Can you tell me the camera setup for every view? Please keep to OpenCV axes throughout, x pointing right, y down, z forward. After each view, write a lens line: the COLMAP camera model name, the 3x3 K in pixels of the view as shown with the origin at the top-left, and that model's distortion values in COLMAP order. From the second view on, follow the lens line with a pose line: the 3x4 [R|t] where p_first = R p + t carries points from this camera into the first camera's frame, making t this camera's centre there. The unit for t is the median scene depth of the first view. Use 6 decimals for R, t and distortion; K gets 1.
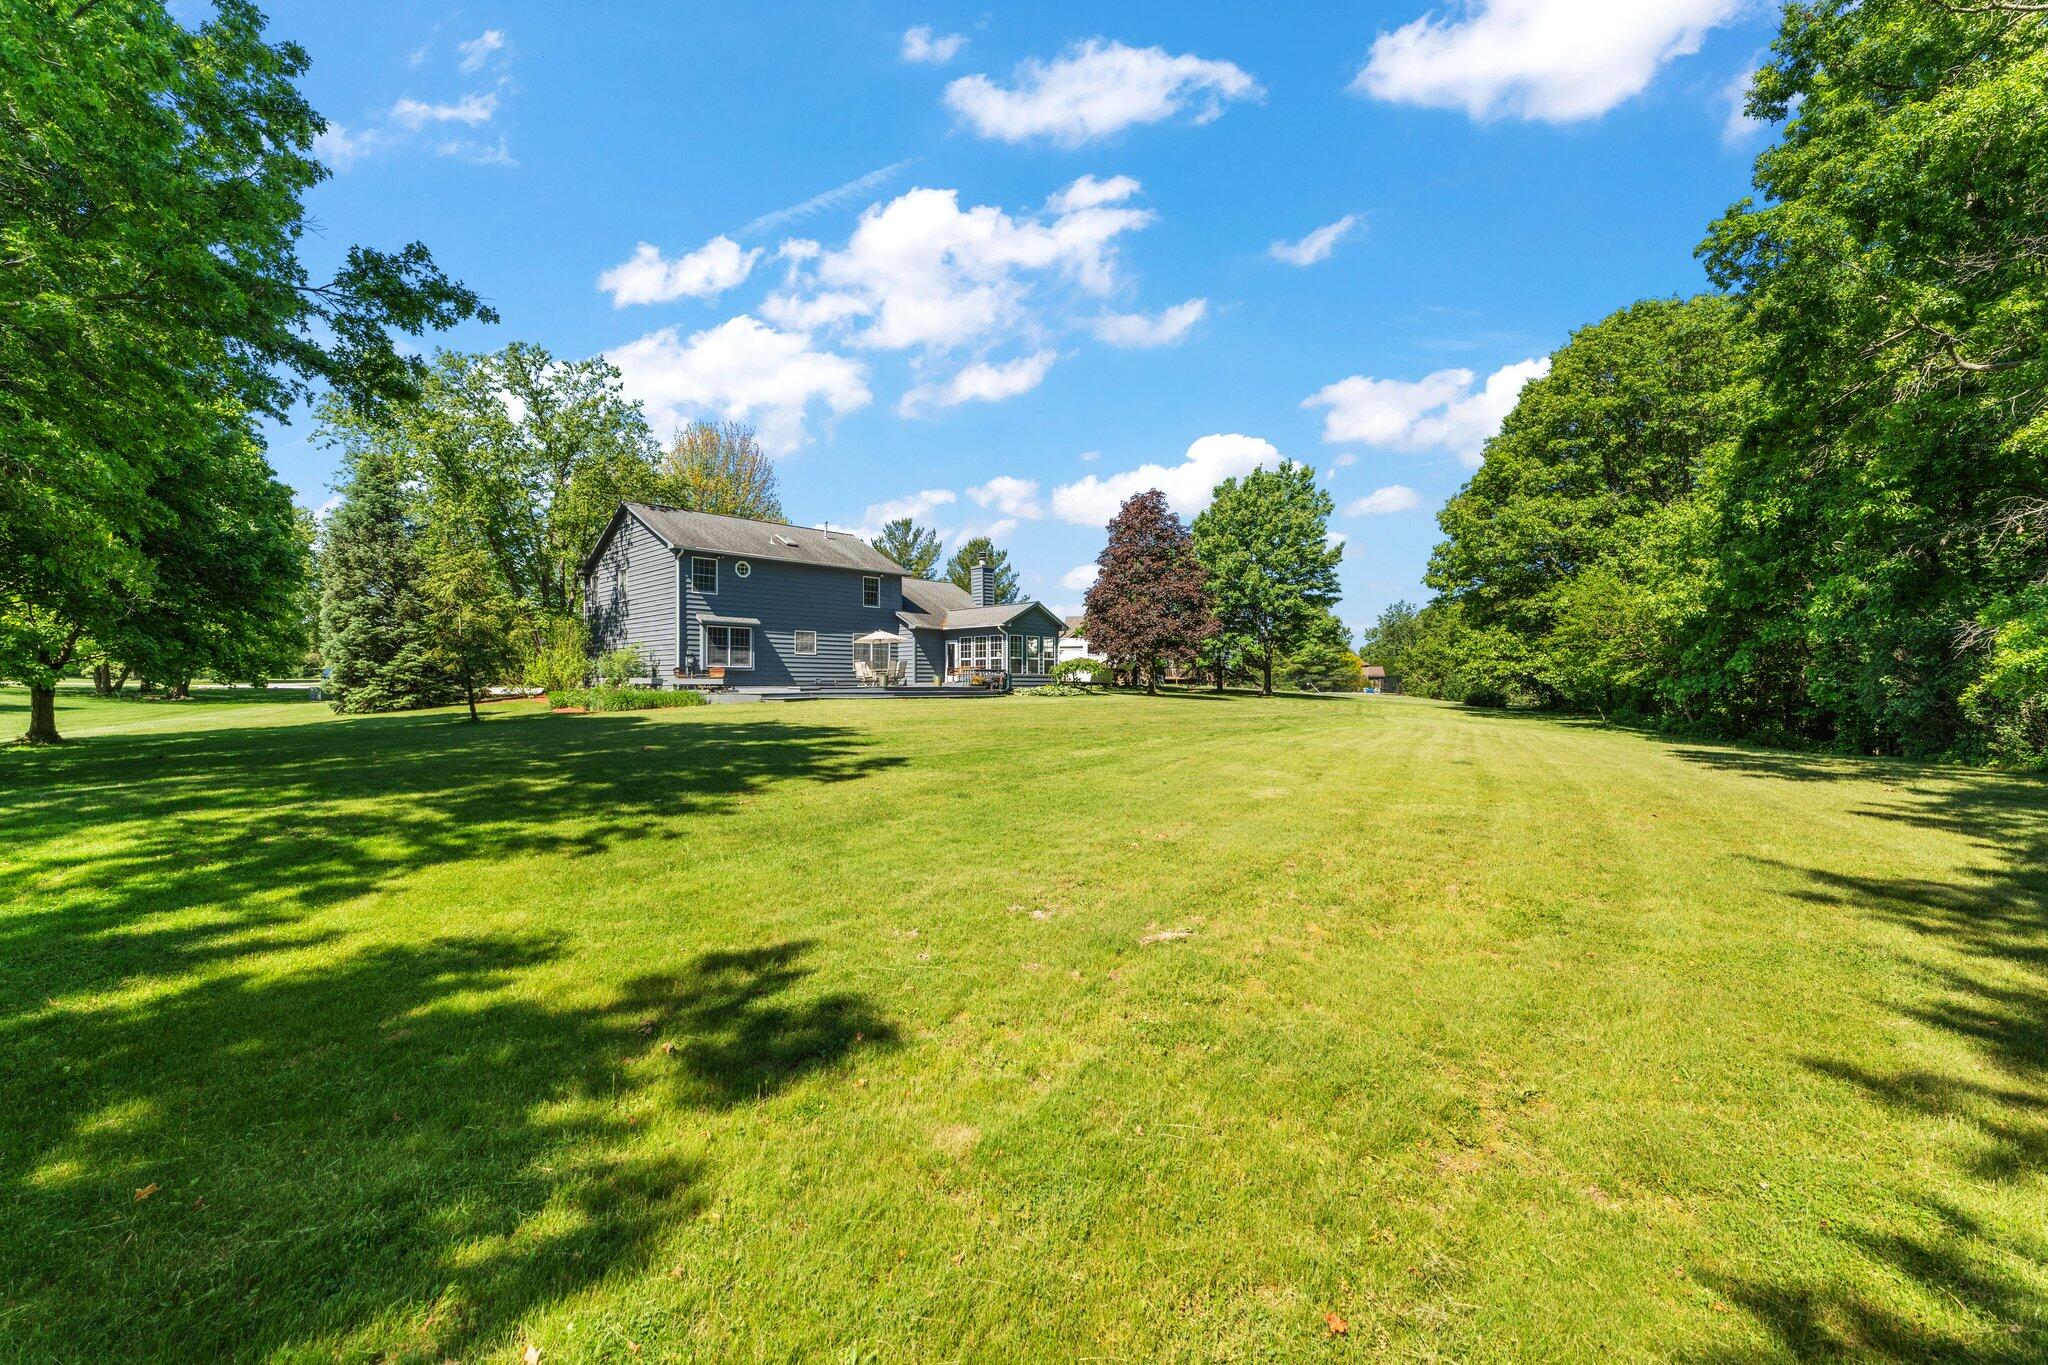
lens RADIAL K [[821.1, 0, 1030.1], [0, 821.1, 664.4], [0, 0, 1]] dist [-0.002070, 0.000655]
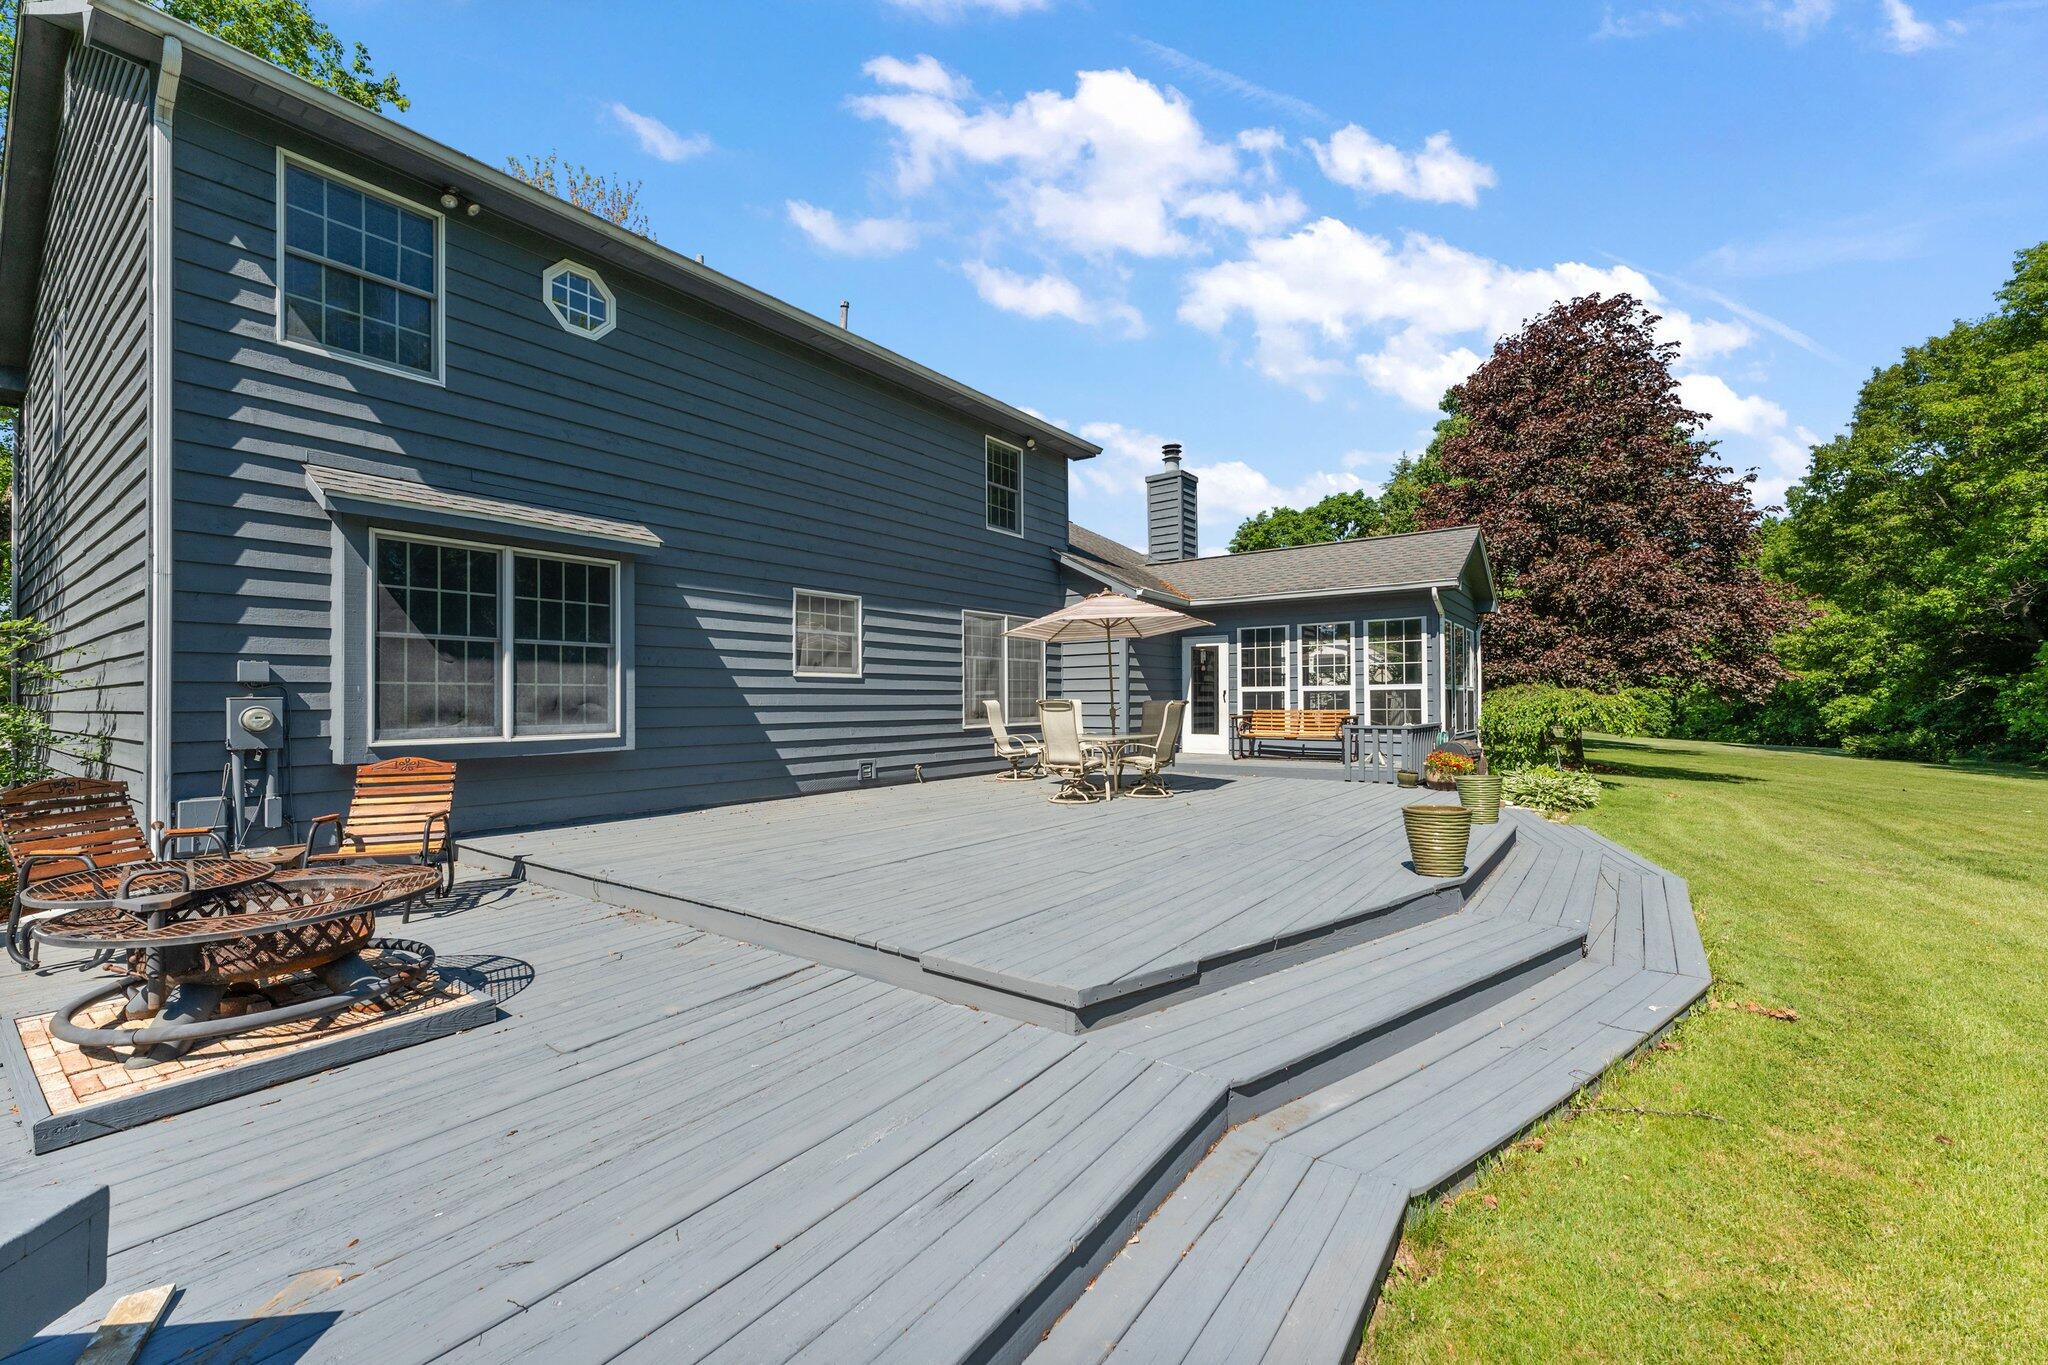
lens RADIAL K [[821.1, 0, 1025.2], [0, 821.1, 680.7], [0, 0, 1]] dist [-0.002070, 0.000655]
pose [[0.991828, -0.001565, 0.127570, -0.244571], [0.001802, 0.999997, -0.001742, -0.010738], [-0.127567, 0.001958, 0.991828, 0.722713]]
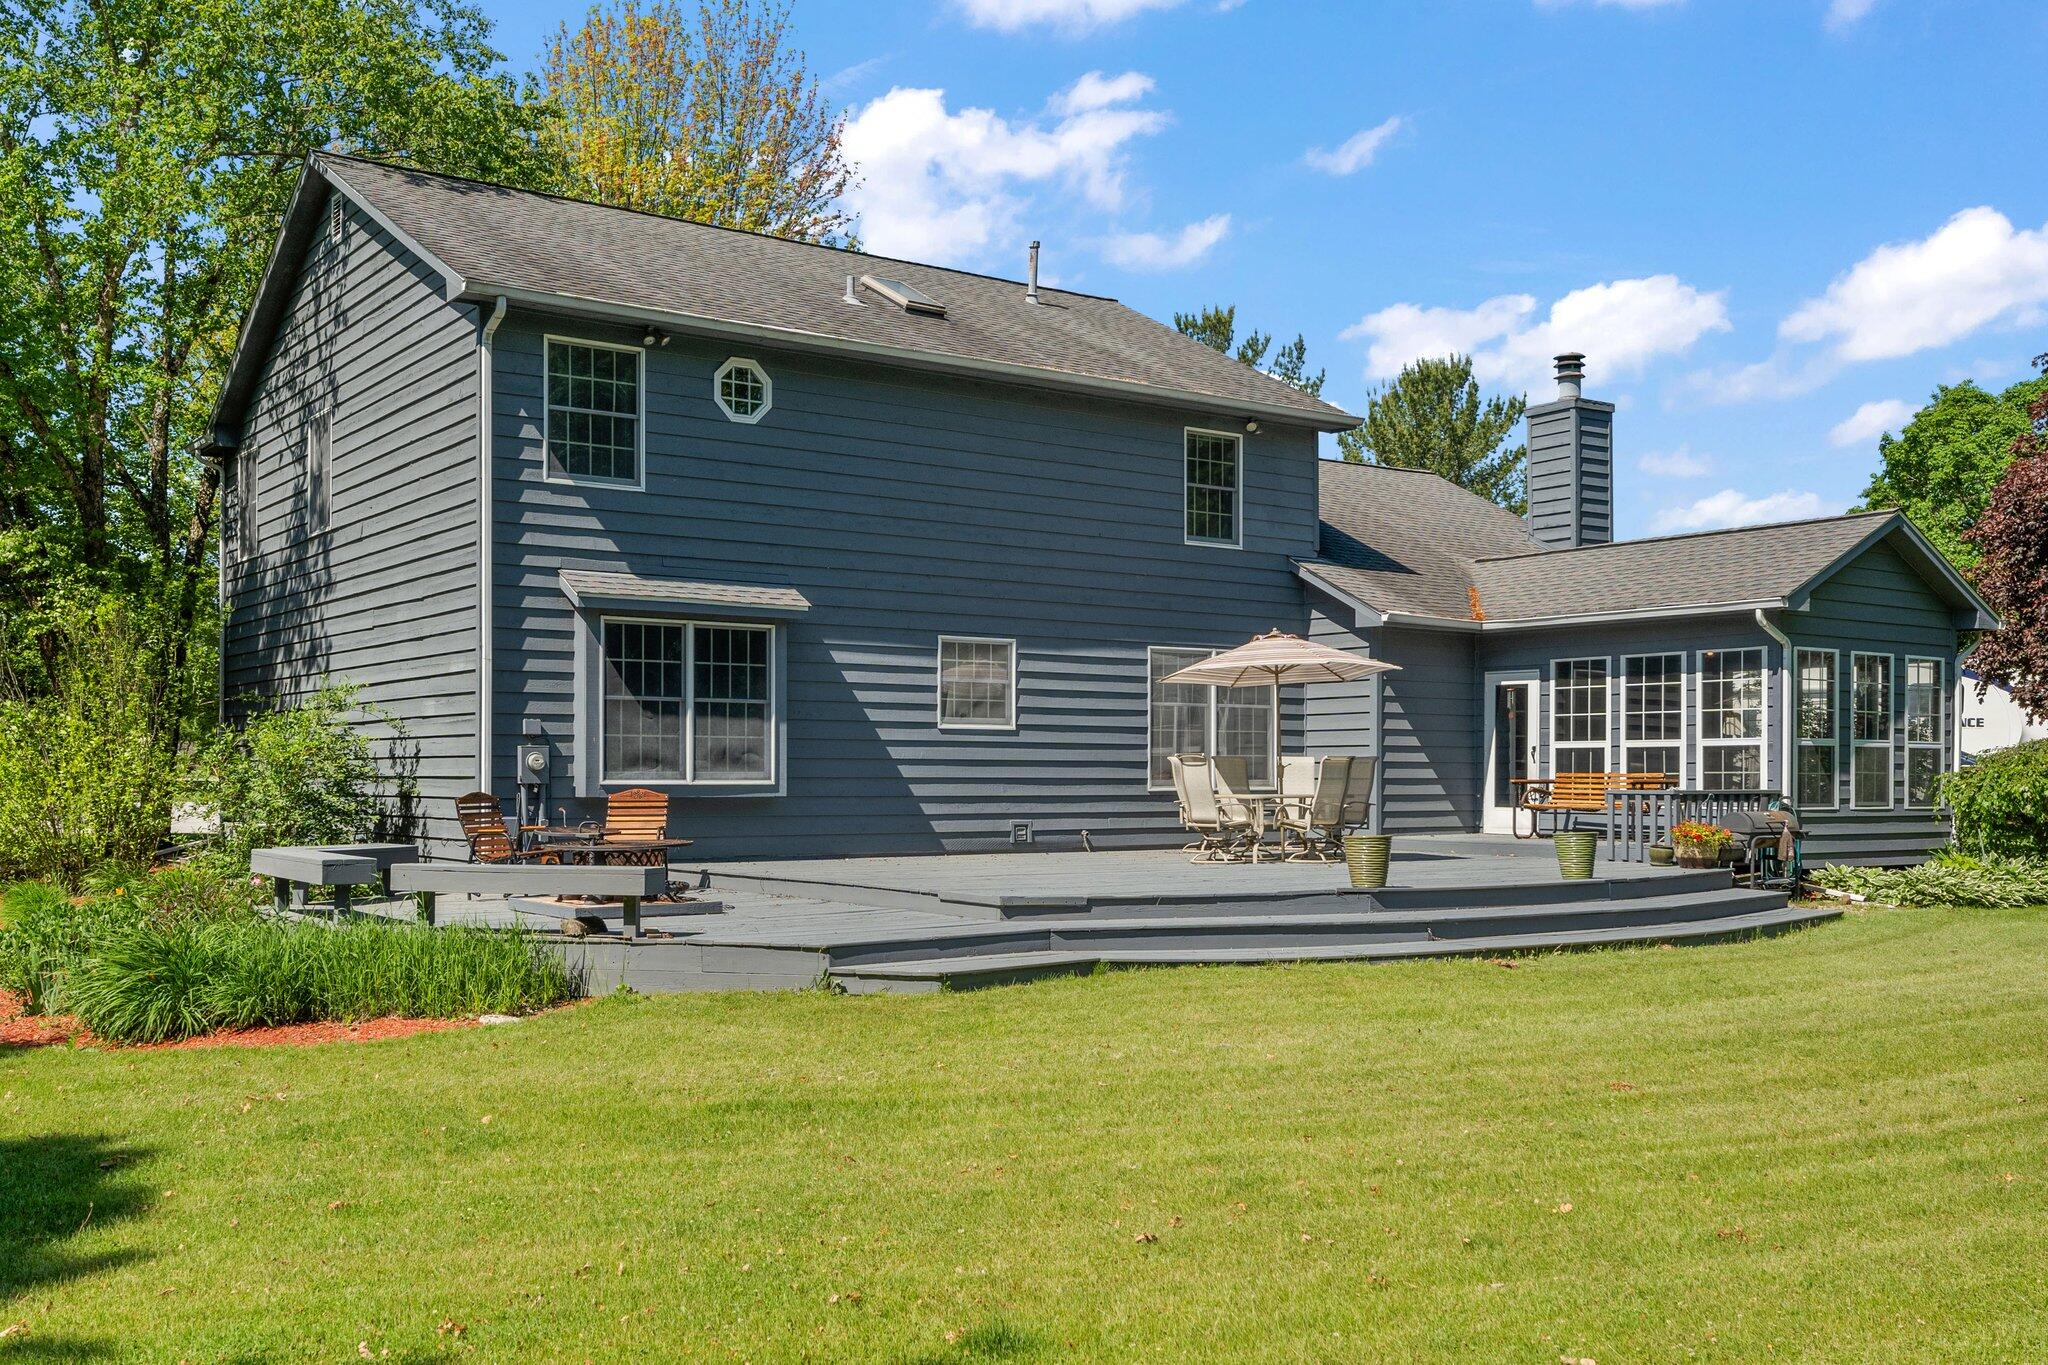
lens RADIAL K [[1884.1, 0, 1029.3], [0, 1884.1, 702.6], [0, 0, 1]] dist [-0.007926, 0.000000]
pose [[0.982533, -0.002961, -0.186063, -0.149729], [0.000186, 0.999889, -0.014928, -0.012015], [0.186087, 0.014633, 0.982424, 0.431192]]
